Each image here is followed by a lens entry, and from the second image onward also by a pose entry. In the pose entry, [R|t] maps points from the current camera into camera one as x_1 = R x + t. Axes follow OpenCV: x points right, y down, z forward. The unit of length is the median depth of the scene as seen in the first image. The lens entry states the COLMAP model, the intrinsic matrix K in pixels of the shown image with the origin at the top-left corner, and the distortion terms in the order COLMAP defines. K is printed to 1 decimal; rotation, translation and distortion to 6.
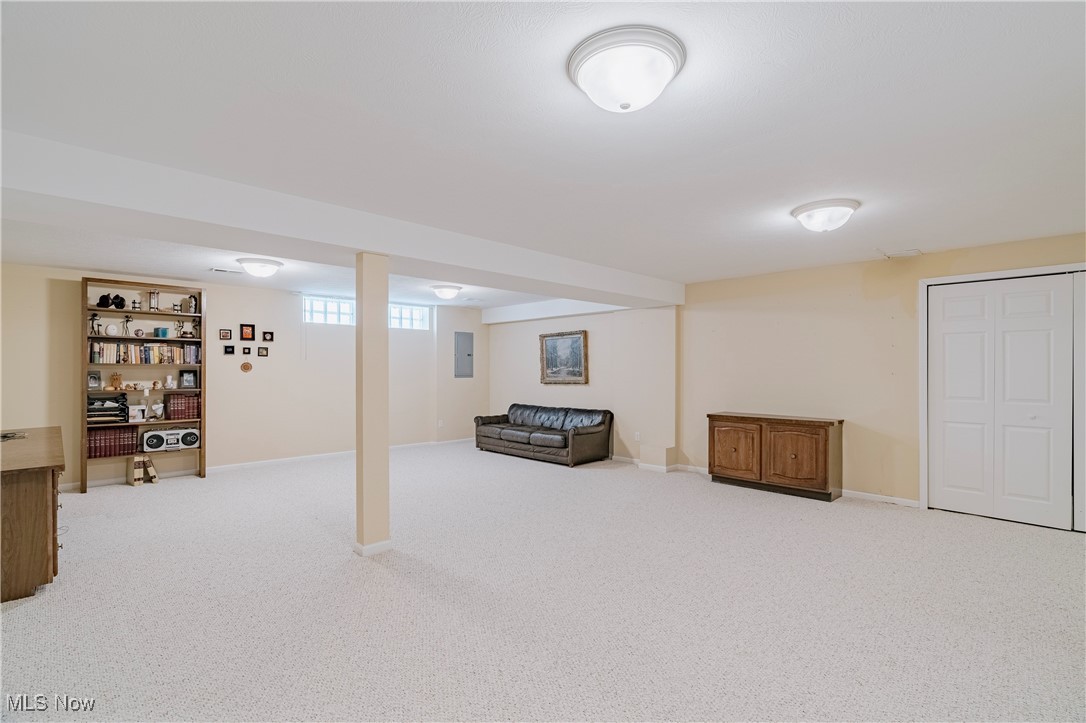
lens RADIAL K [[499.2, 0, 540.7], [0, 499.2, 369.3], [0, 0, 1]] dist [-0.011098, 0.000414]
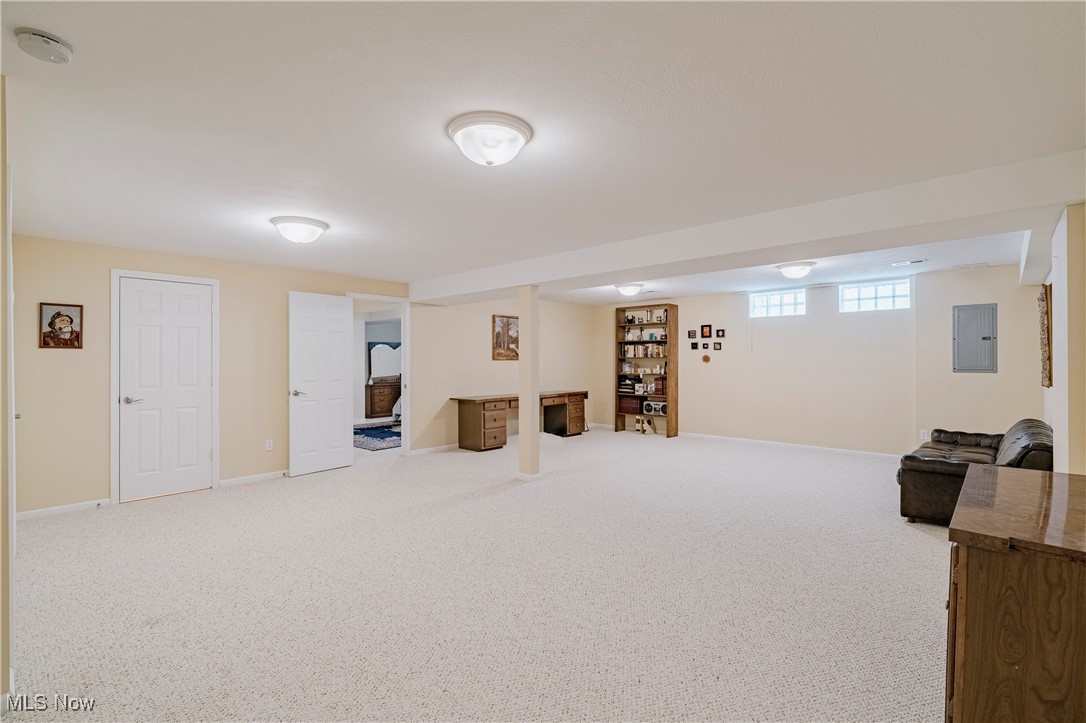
lens RADIAL K [[499.2, 0, 534.2], [0, 499.2, 364.5], [0, 0, 1]] dist [-0.011098, 0.000414]
pose [[0.041920, 0.002538, -0.999118, 0.643010], [-0.000700, 0.999997, 0.002511, 0.006686], [0.999121, 0.000594, 0.041921, 0.501981]]
